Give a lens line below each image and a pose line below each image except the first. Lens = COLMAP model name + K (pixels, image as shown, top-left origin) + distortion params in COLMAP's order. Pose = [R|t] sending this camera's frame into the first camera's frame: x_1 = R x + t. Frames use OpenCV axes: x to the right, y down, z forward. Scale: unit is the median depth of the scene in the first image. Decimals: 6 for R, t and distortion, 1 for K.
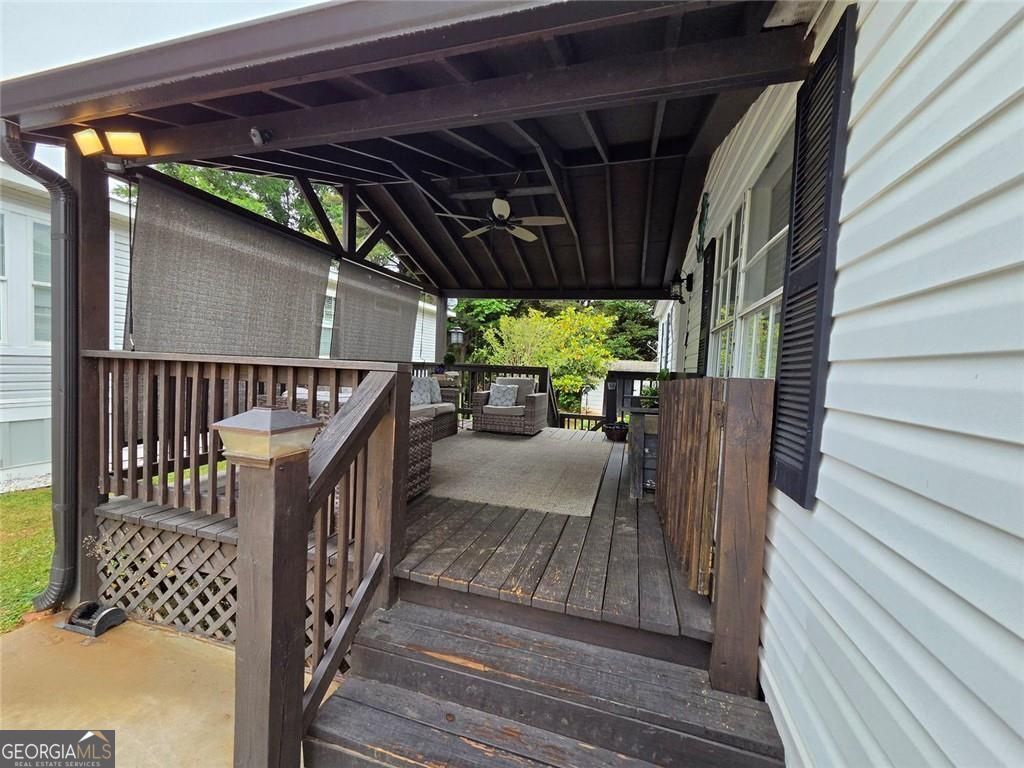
lens RADIAL K [[421.2, 0, 510.7], [0, 421.2, 383.9], [0, 0, 1]] dist [-0.003307, 0.003255]
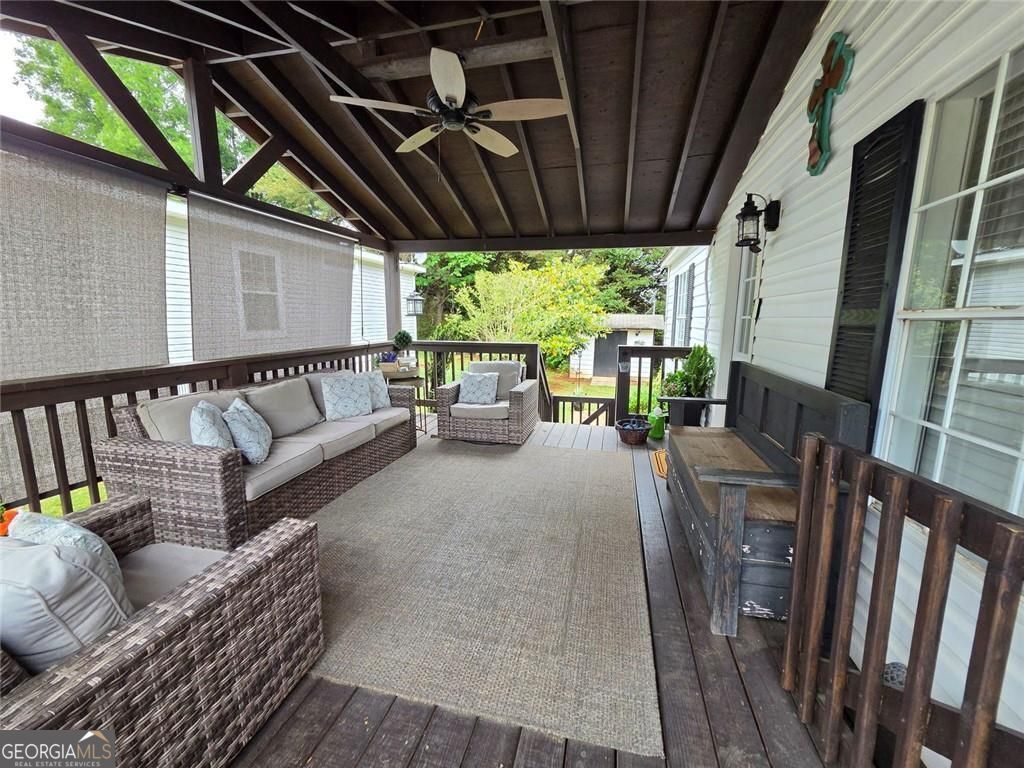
lens RADIAL K [[421.2, 0, 509.4], [0, 421.2, 387.0], [0, 0, 1]] dist [-0.003307, 0.003255]
pose [[0.998535, -0.044335, 0.031010, 0.011665], [0.040353, 0.992073, 0.119008, -0.052602], [-0.036040, -0.117583, 0.992409, 0.242956]]
